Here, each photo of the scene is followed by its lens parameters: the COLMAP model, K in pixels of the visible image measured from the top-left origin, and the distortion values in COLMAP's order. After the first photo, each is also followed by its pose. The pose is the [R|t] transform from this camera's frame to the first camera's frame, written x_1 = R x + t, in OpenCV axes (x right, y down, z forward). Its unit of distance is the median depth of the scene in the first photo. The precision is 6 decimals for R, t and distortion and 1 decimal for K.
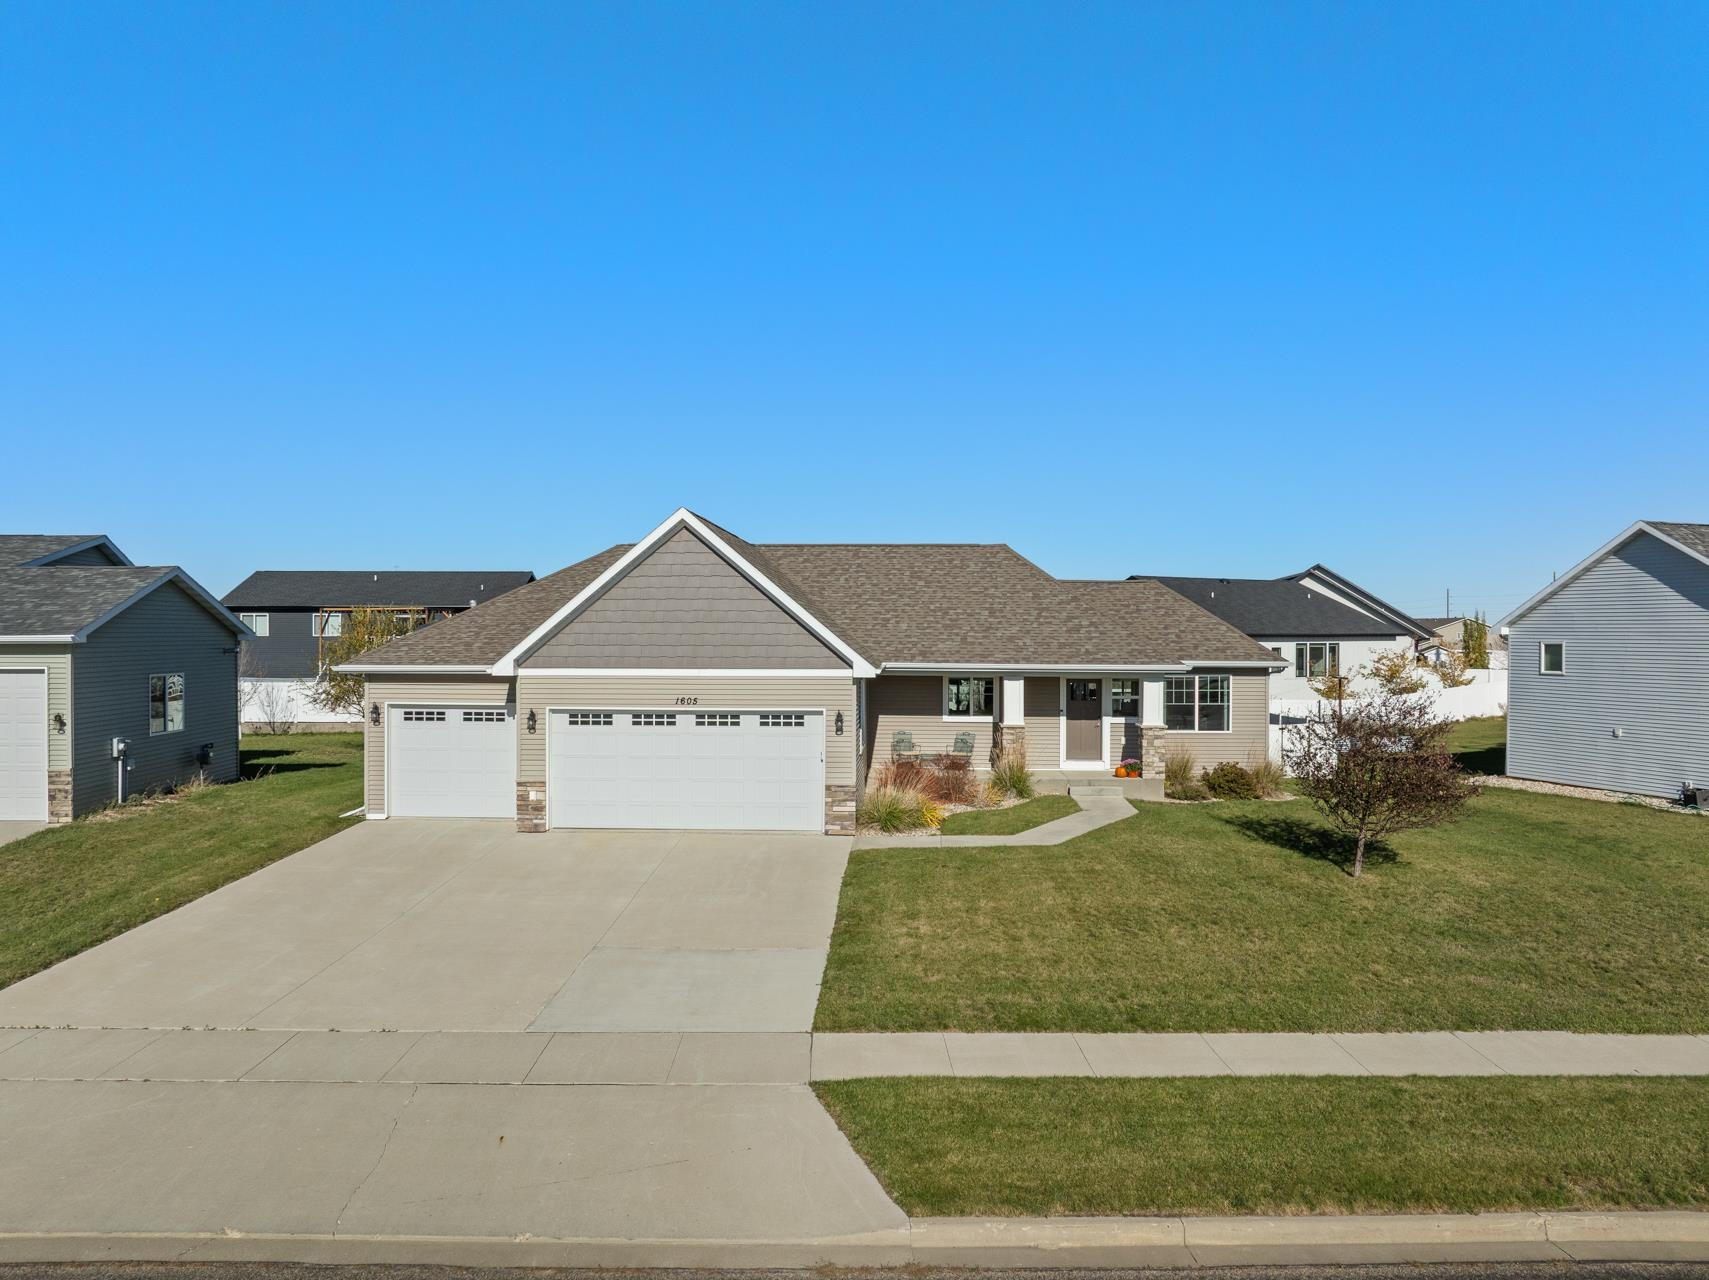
lens RADIAL K [[1183.1, 0, 854.5], [0, 1183.1, 640.0], [0, 0, 1]] dist [-0.028925, -0.000136]
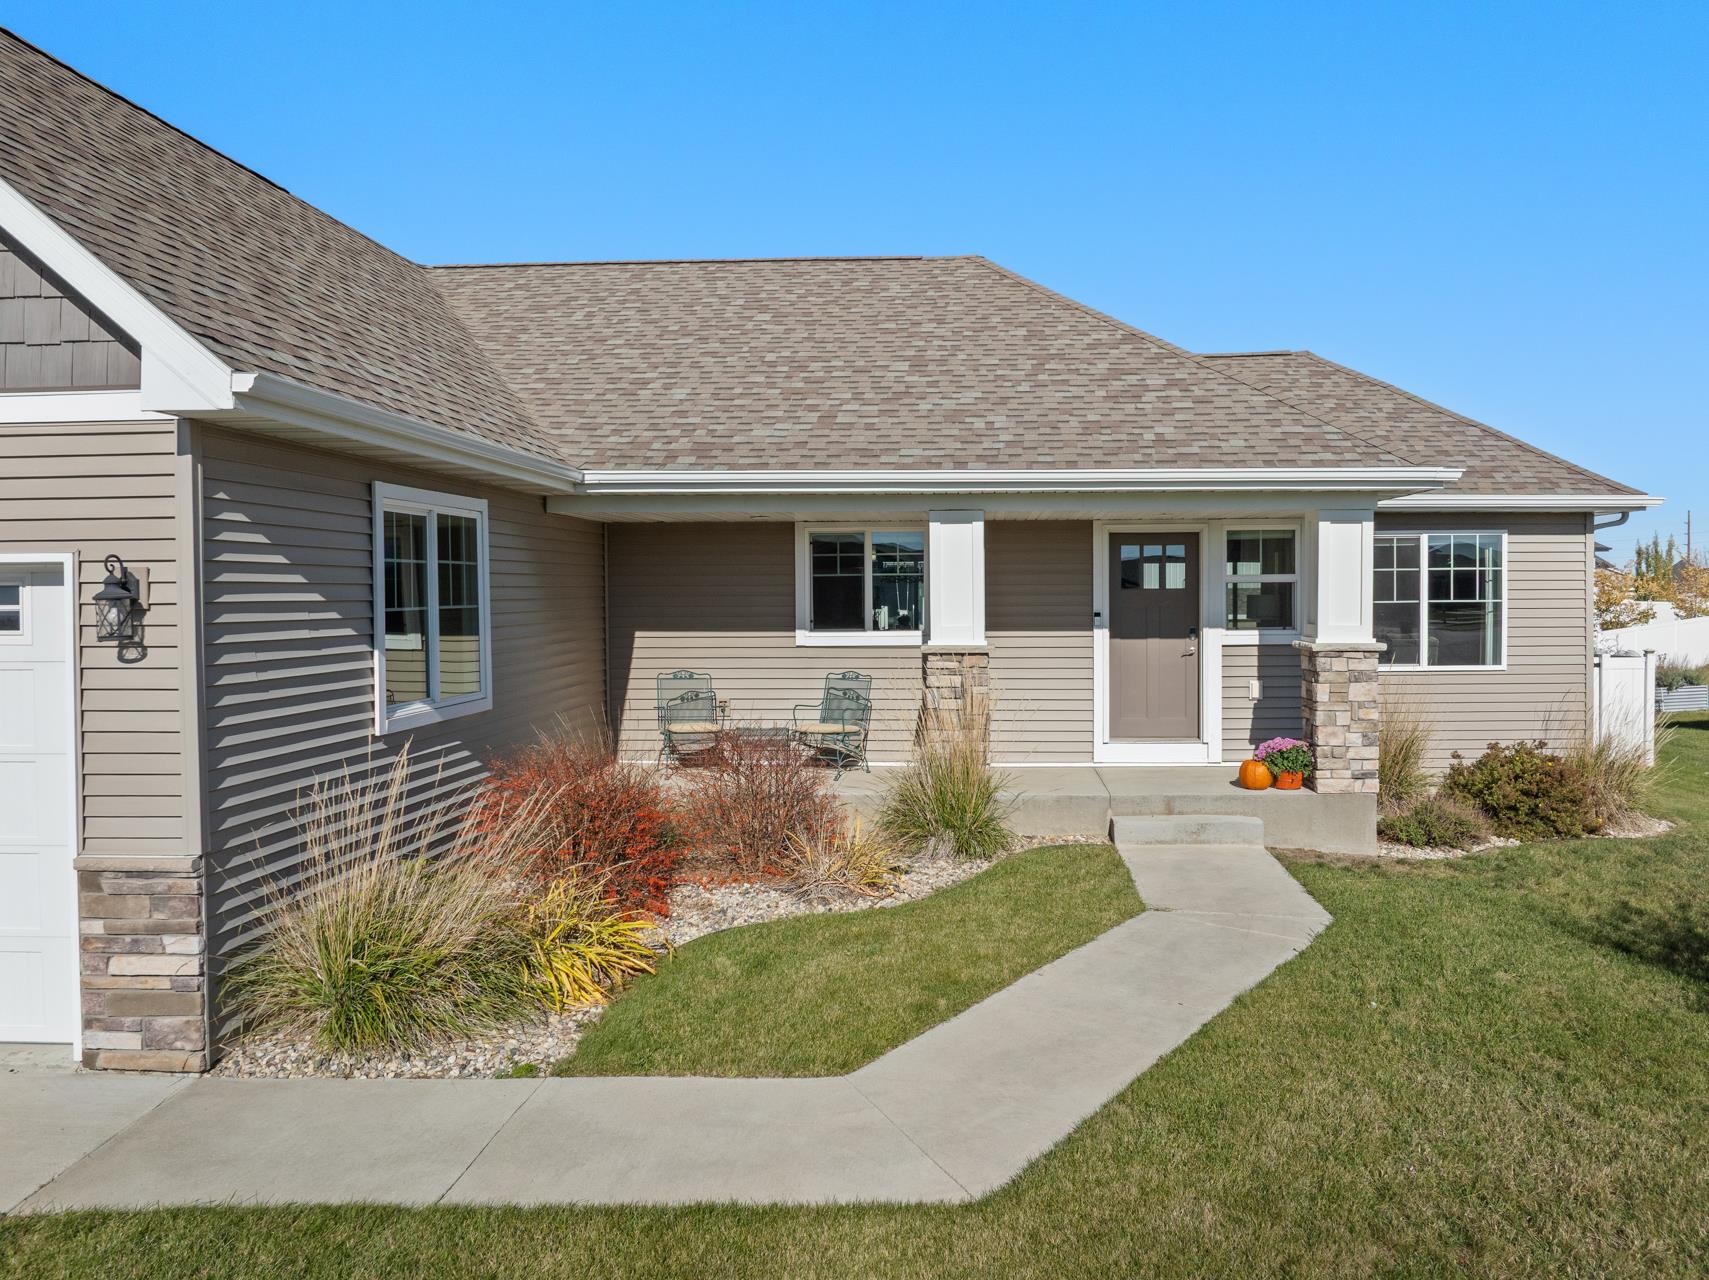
lens RADIAL K [[1229.7, 0, 949.0], [0, 1229.7, 632.5], [0, 0, 1]] dist [-0.044596, -0.001632]
pose [[0.999840, -0.009141, 0.015400, 0.127489], [0.008748, 0.999639, 0.025395, 0.058504], [-0.015626, -0.025256, 0.999559, 0.632889]]
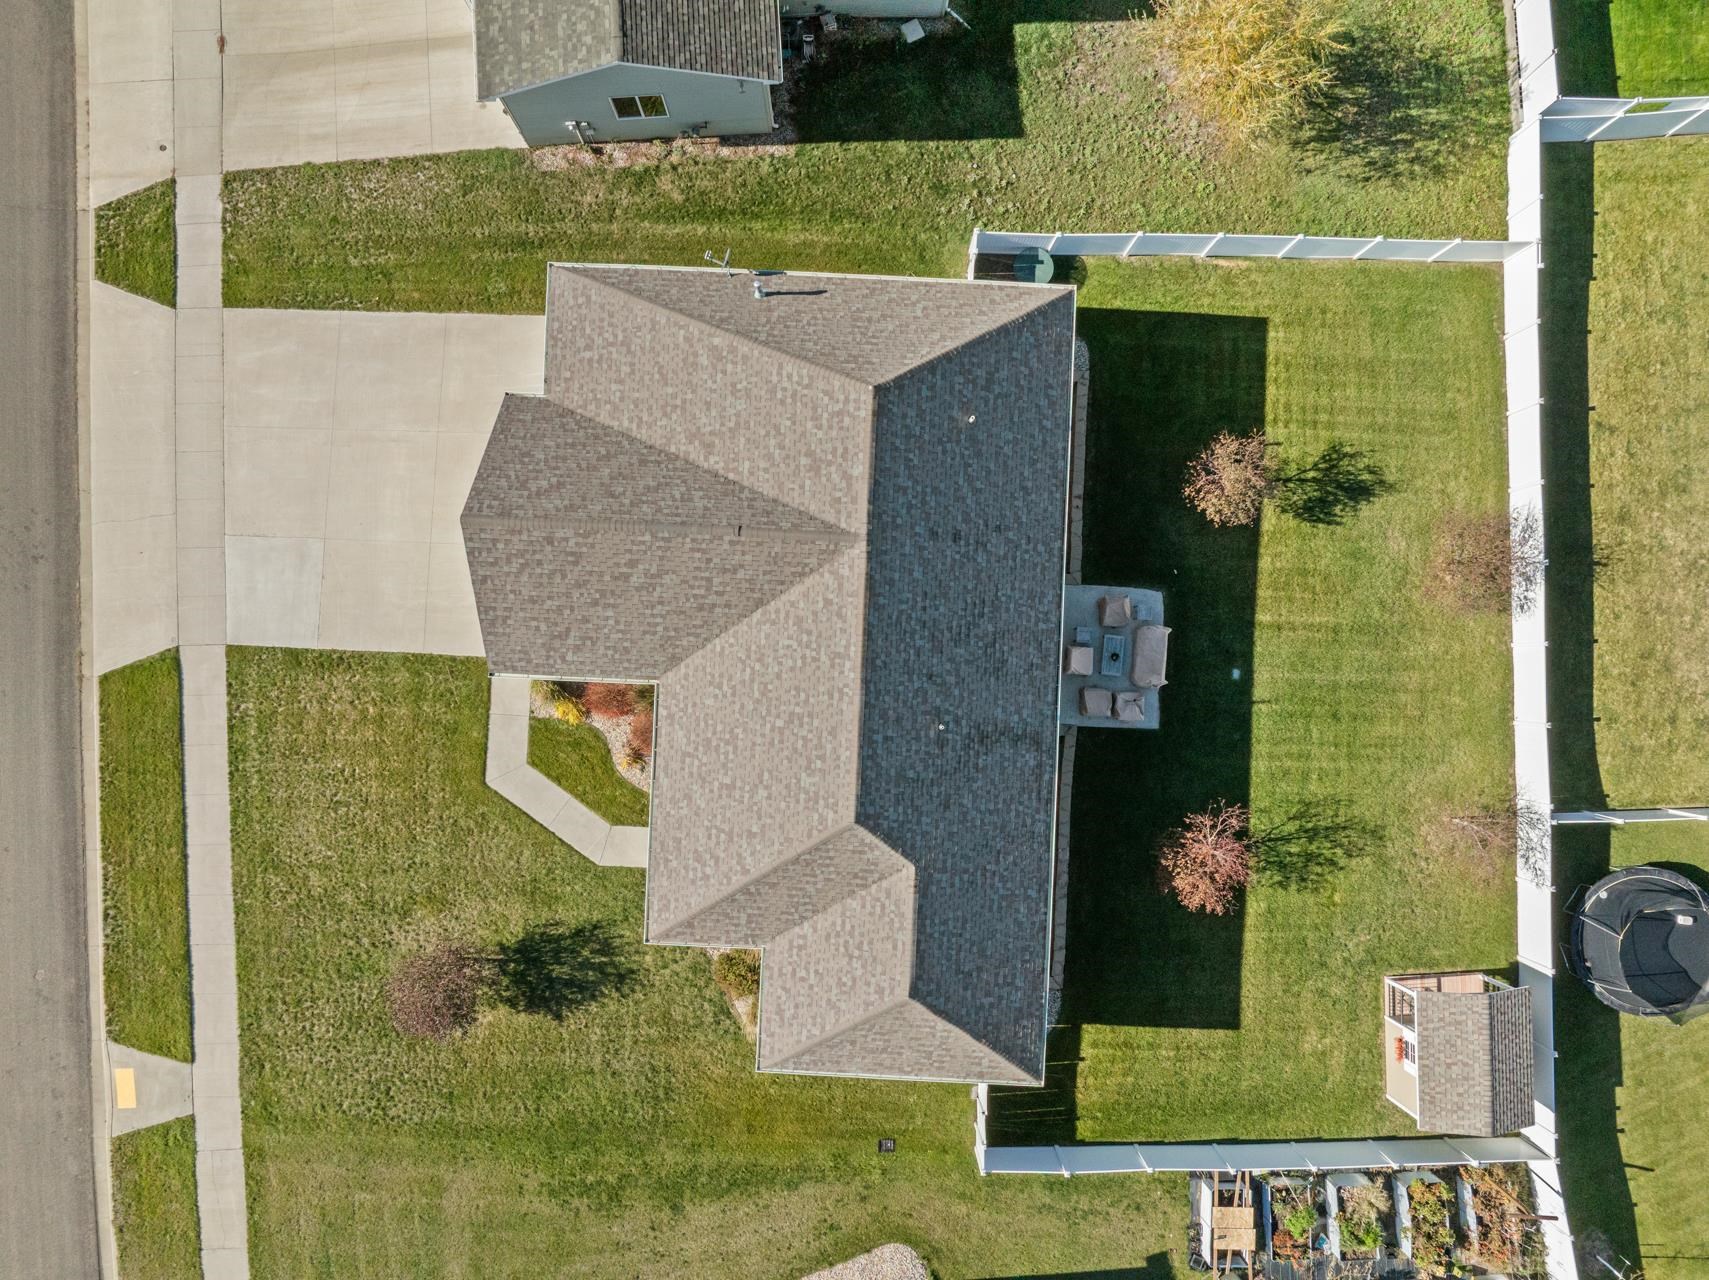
lens RADIAL K [[1183.1, 0, 854.5], [0, 1183.1, 640.0], [0, 0, 1]] dist [-0.028925, -0.000136]
pose [[0.010829, 0.999649, -0.024180, 0.014665], [-0.014258, 0.024333, 0.999602, -1.138287], [0.999840, -0.010480, 0.014517, 1.169917]]
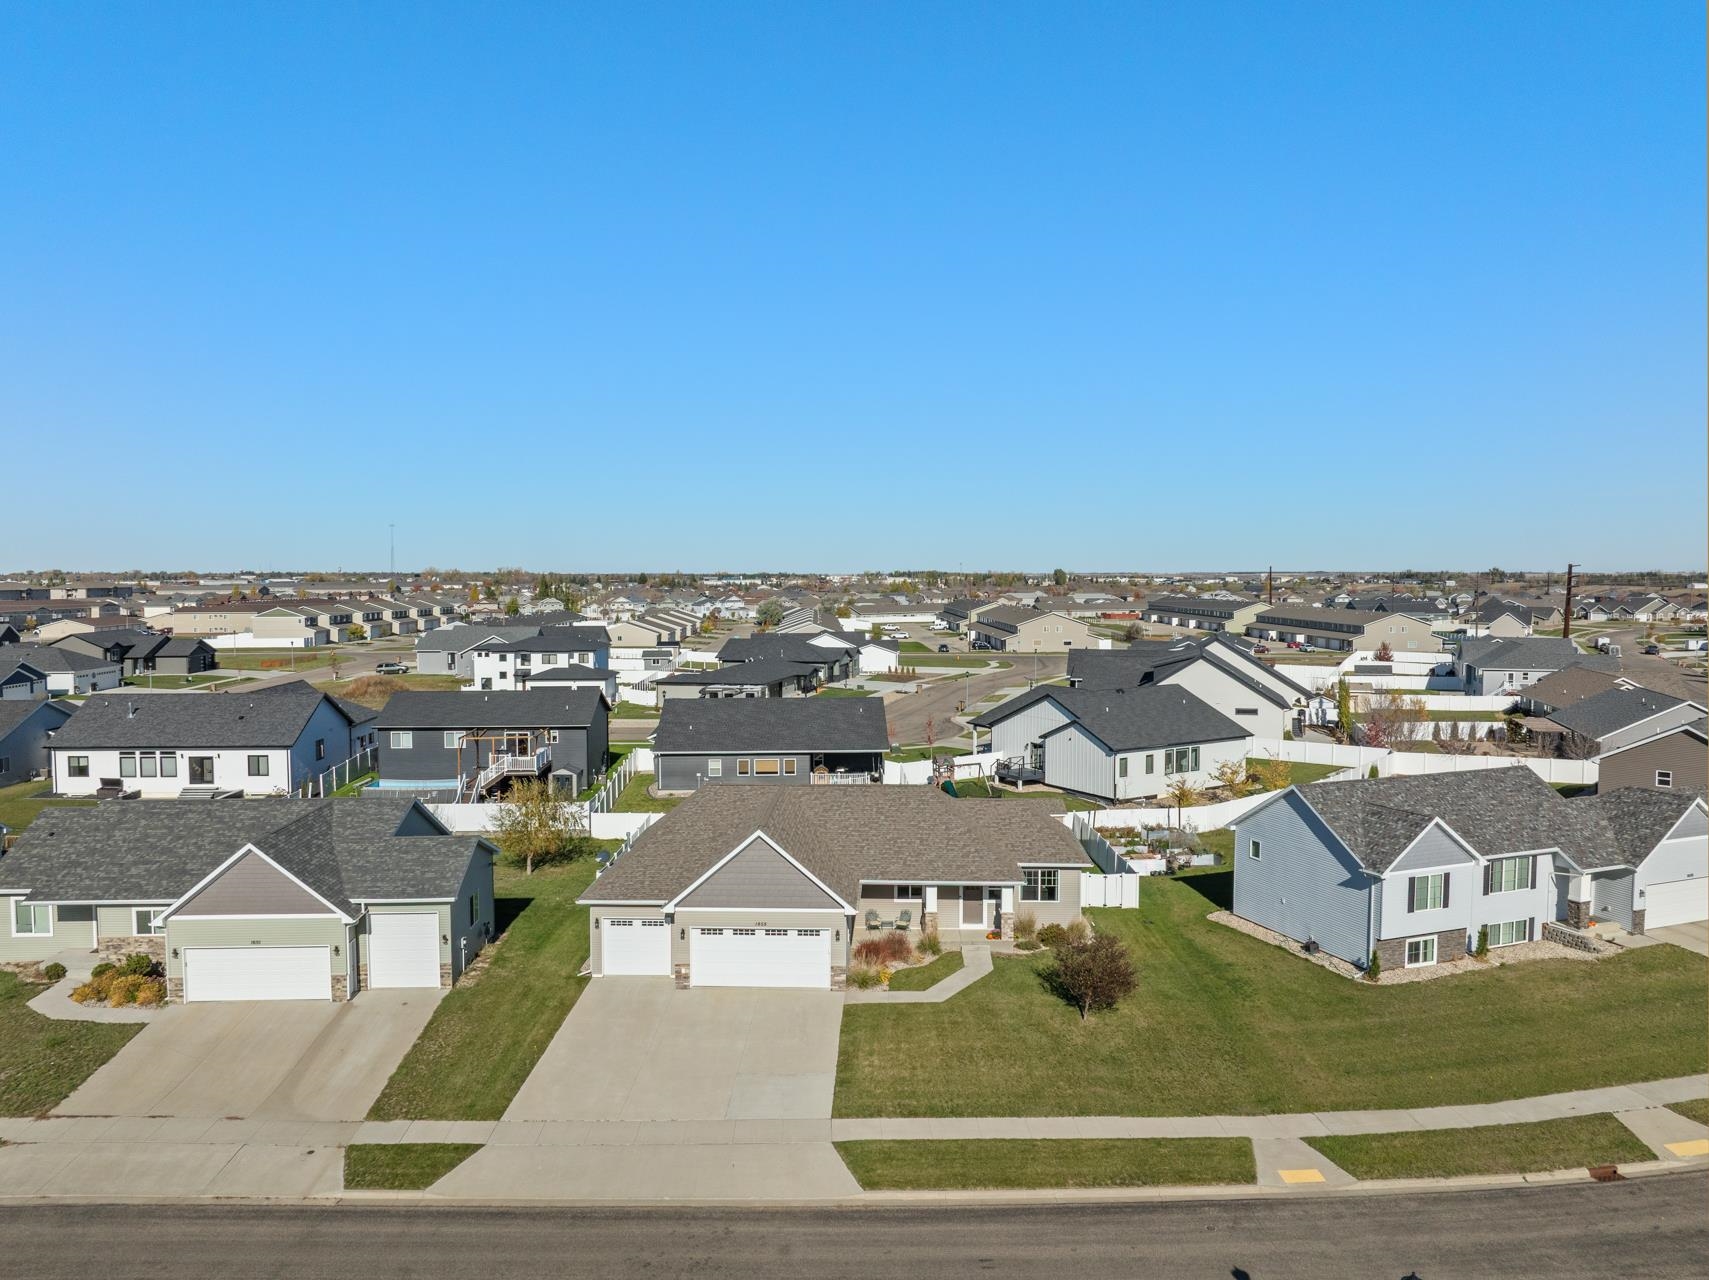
lens RADIAL K [[1183.1, 0, 854.5], [0, 1183.1, 640.0], [0, 0, 1]] dist [-0.028925, -0.000136]
pose [[0.999913, -0.000670, 0.013183, -0.008925], [-0.000036, 0.998569, 0.053484, -0.450050], [-0.013200, -0.053480, 0.998482, -0.810978]]
